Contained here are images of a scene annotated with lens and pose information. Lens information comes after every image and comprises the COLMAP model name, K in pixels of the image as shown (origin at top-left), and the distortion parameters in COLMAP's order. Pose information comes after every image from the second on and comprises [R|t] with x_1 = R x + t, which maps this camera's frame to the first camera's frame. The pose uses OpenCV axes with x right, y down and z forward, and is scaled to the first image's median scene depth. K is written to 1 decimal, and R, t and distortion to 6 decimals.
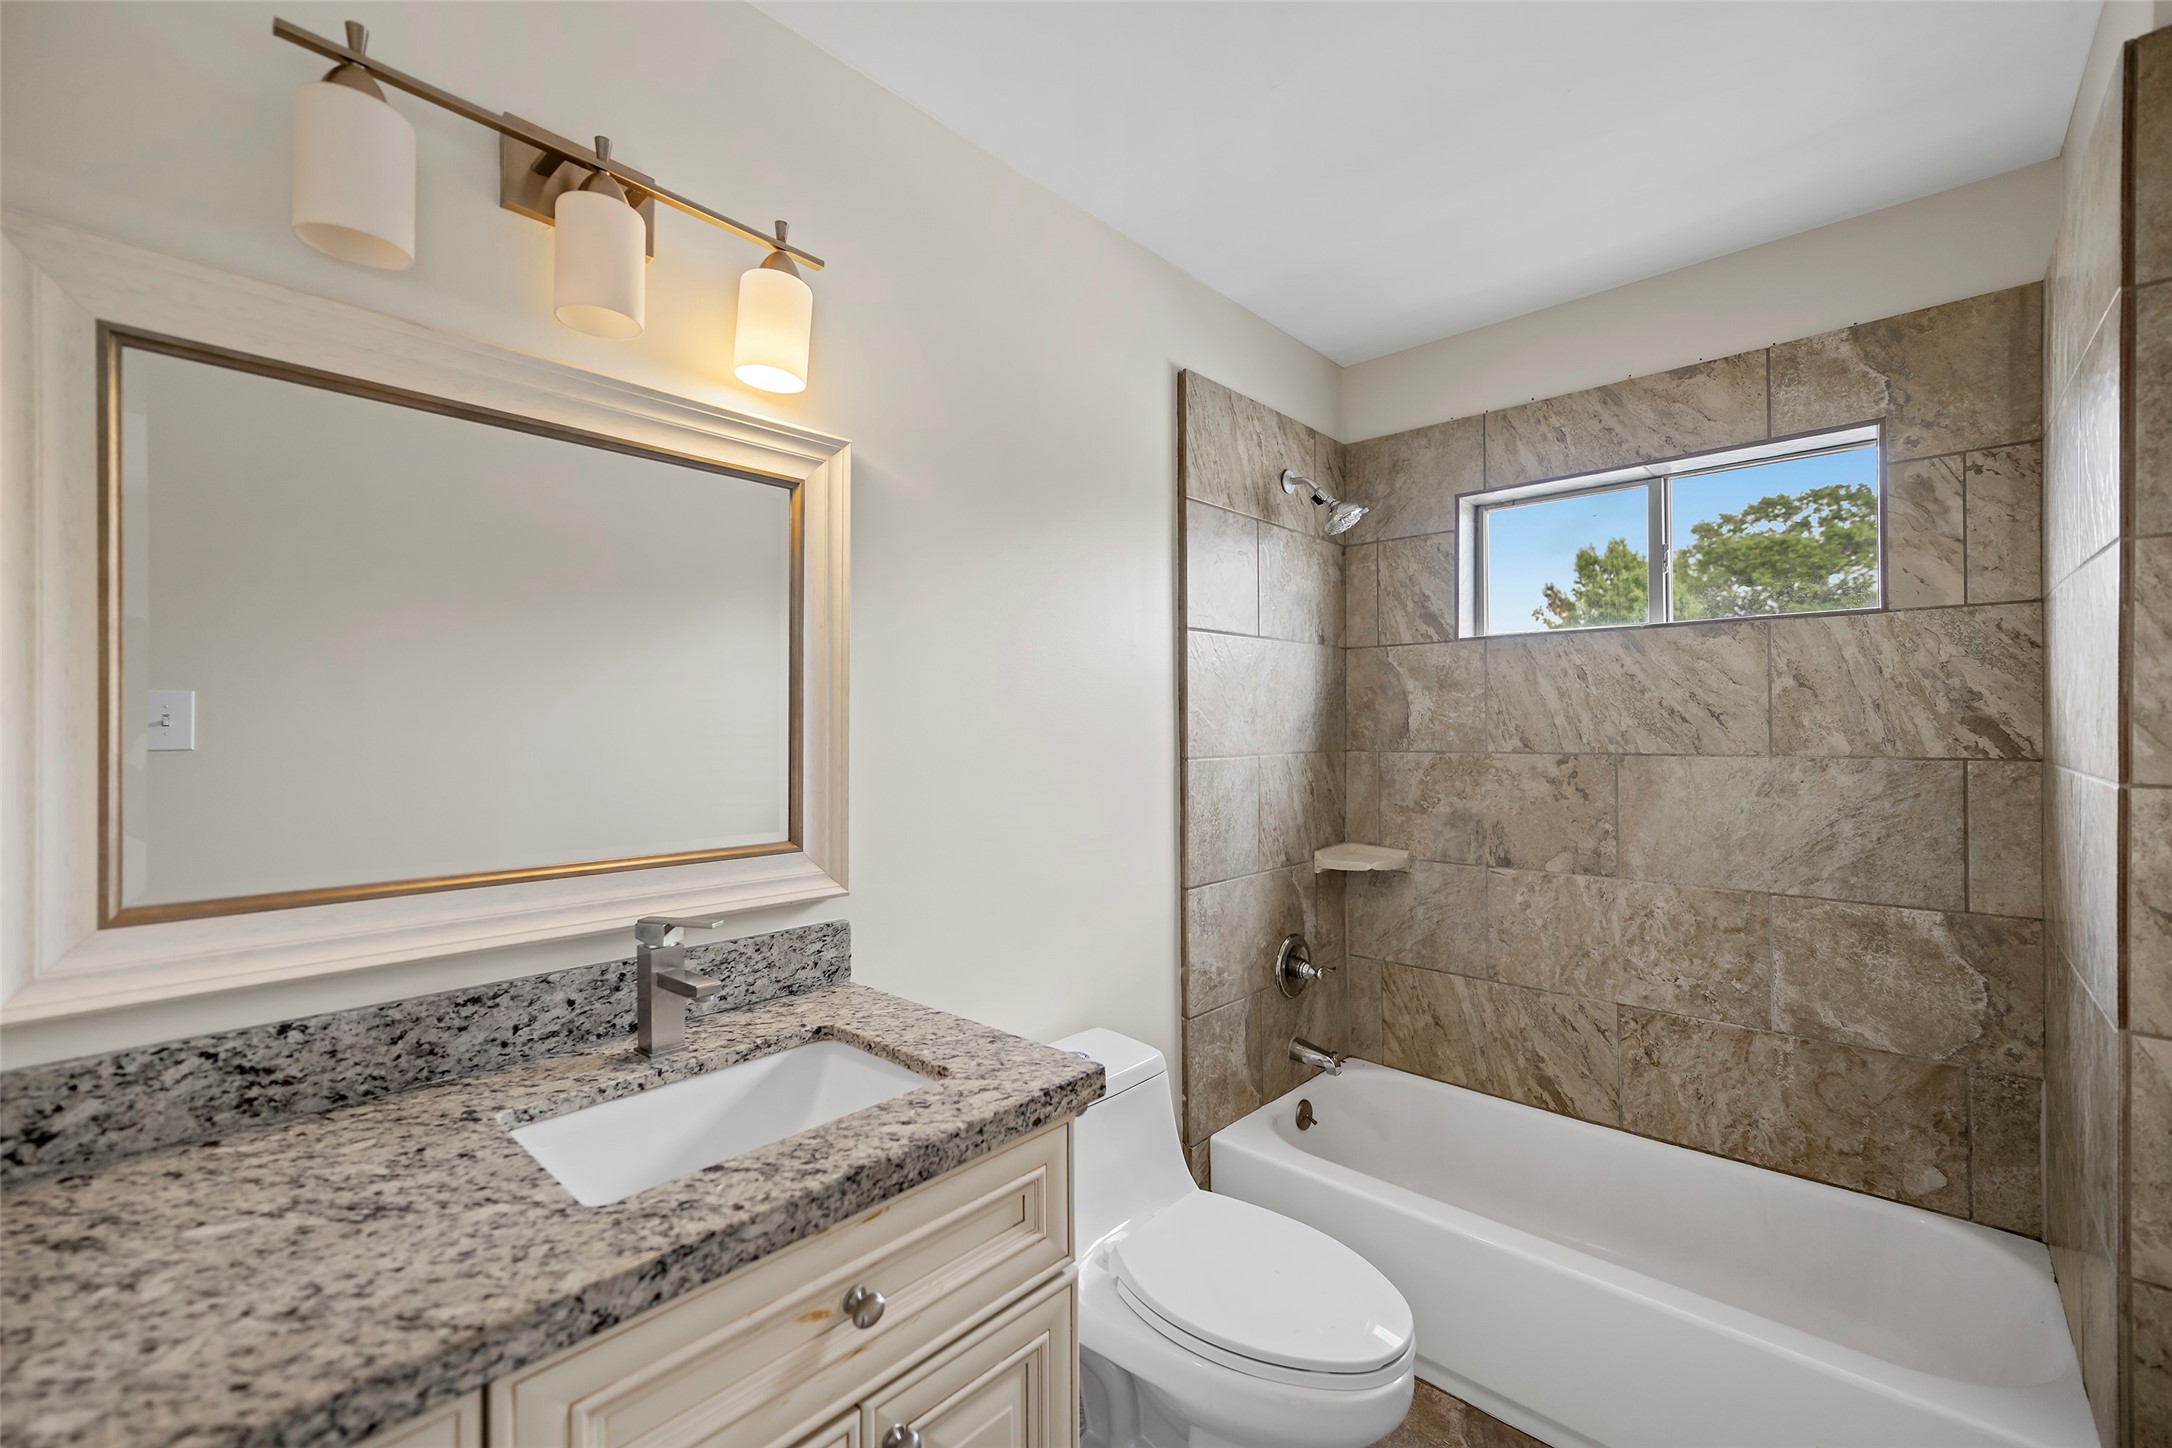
lens RADIAL K [[910.8, 0, 1093.1], [0, 910.8, 722.1], [0, 0, 1]] dist [0.003528, -0.003293]
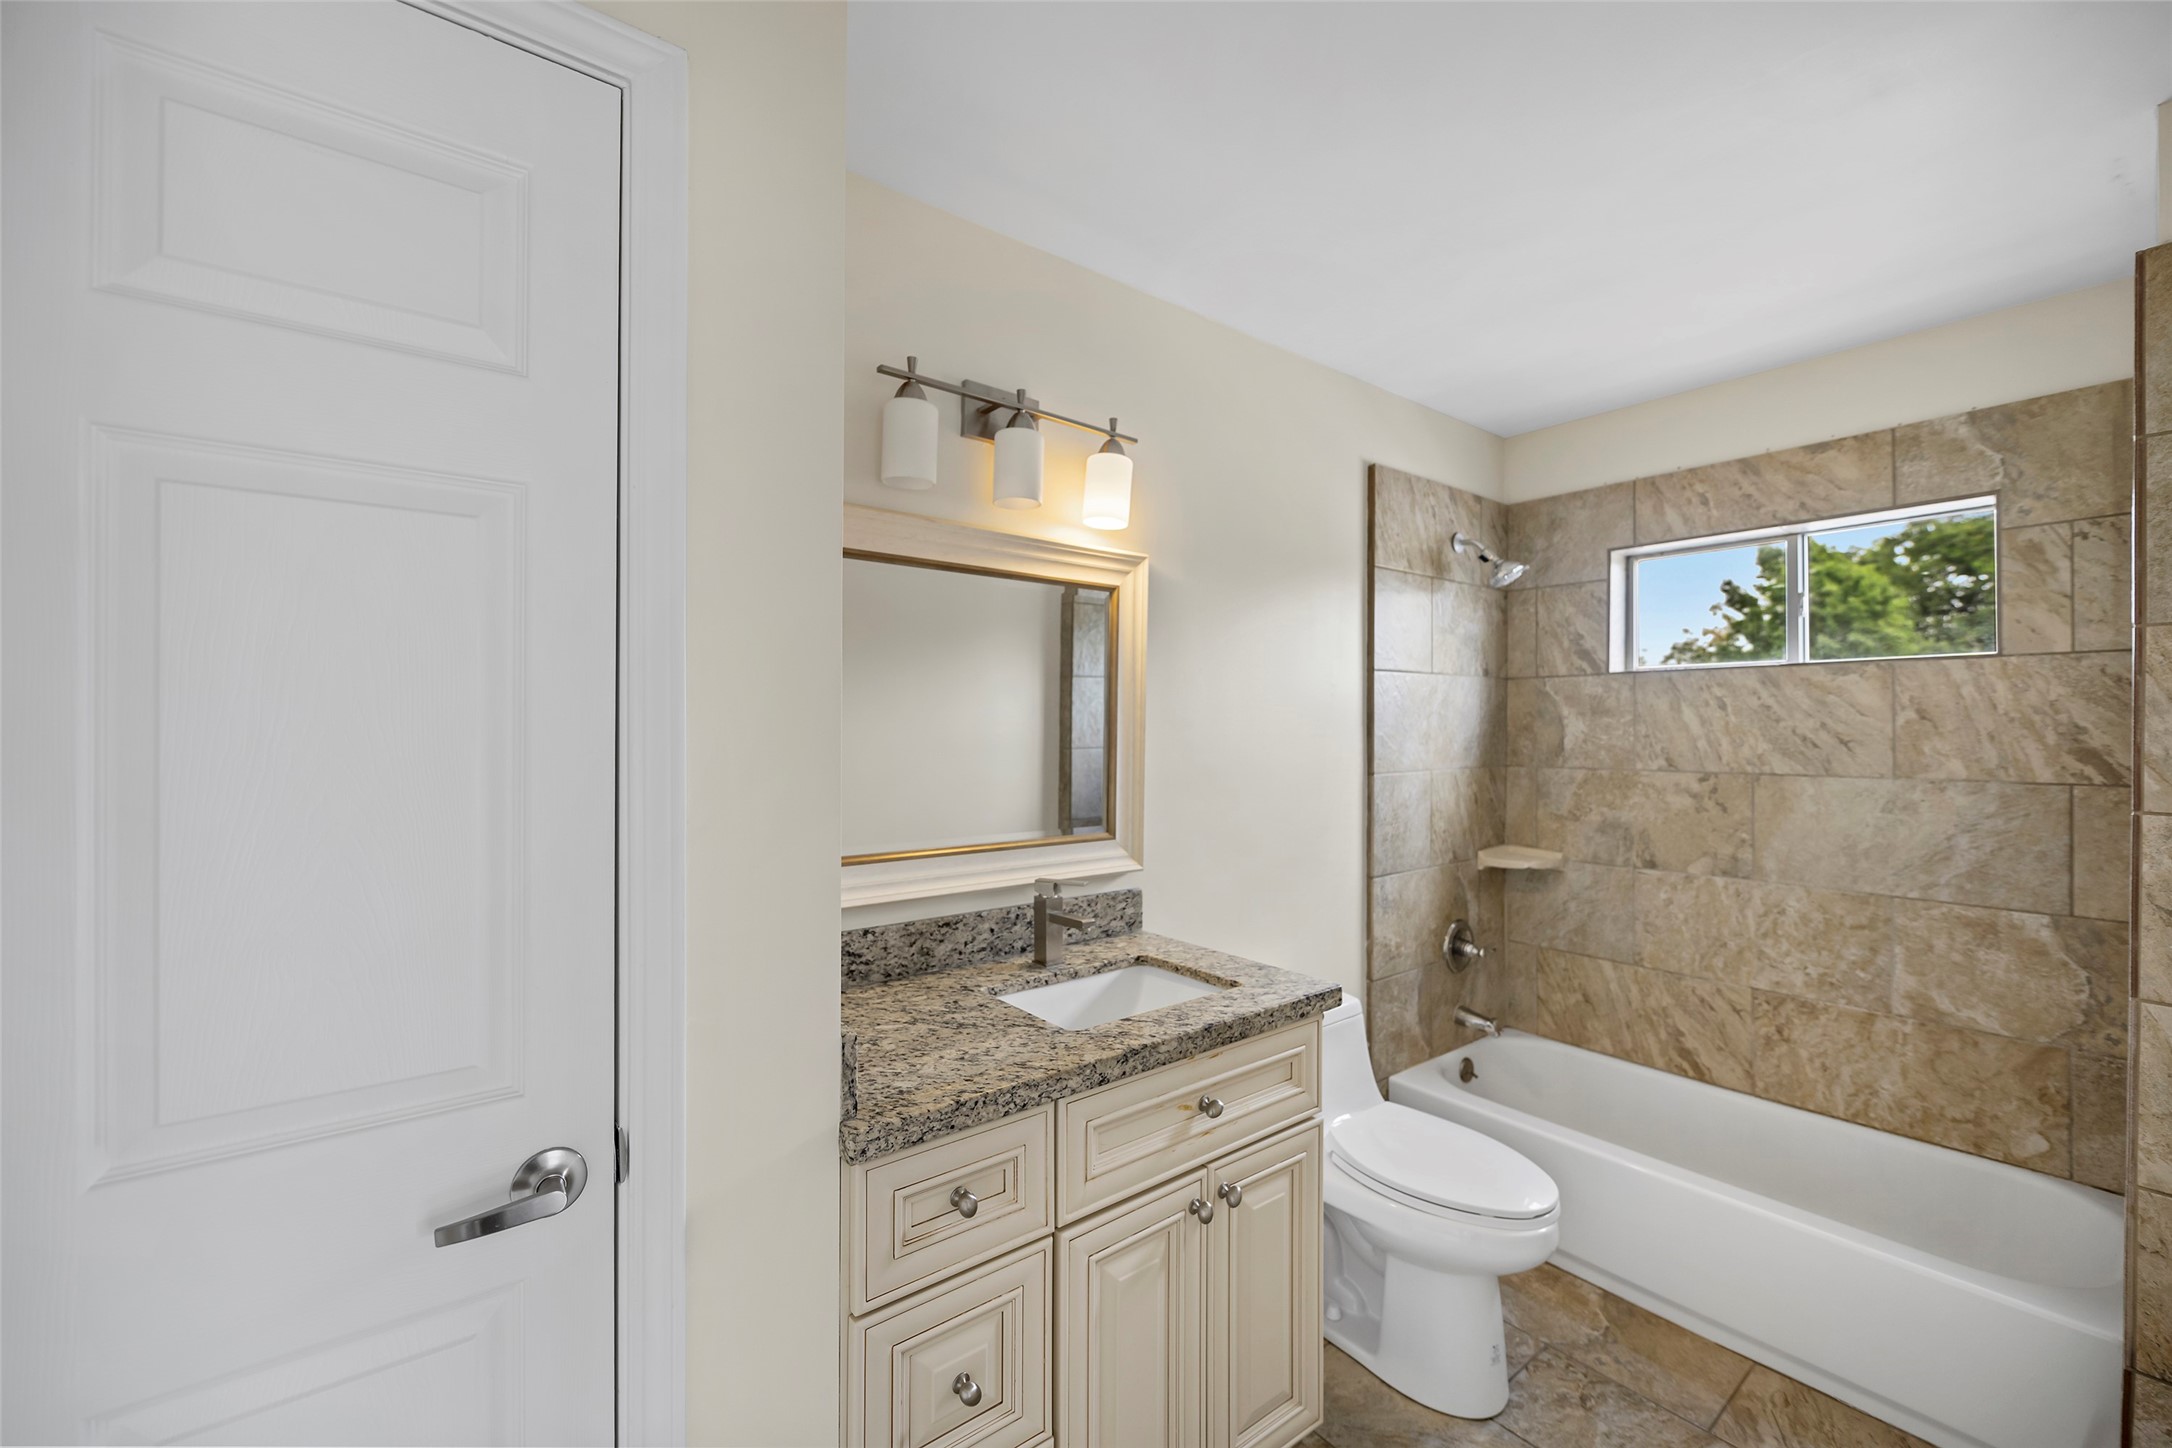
lens RADIAL K [[883.9, 0, 1091.9], [0, 883.9, 729.8], [0, 0, 1]] dist [-0.006570, -0.002085]
pose [[0.986822, 0.005062, -0.161731, -0.092605], [-0.003590, 0.999949, 0.009389, -0.034012], [0.161770, -0.008685, 0.986790, -0.291872]]
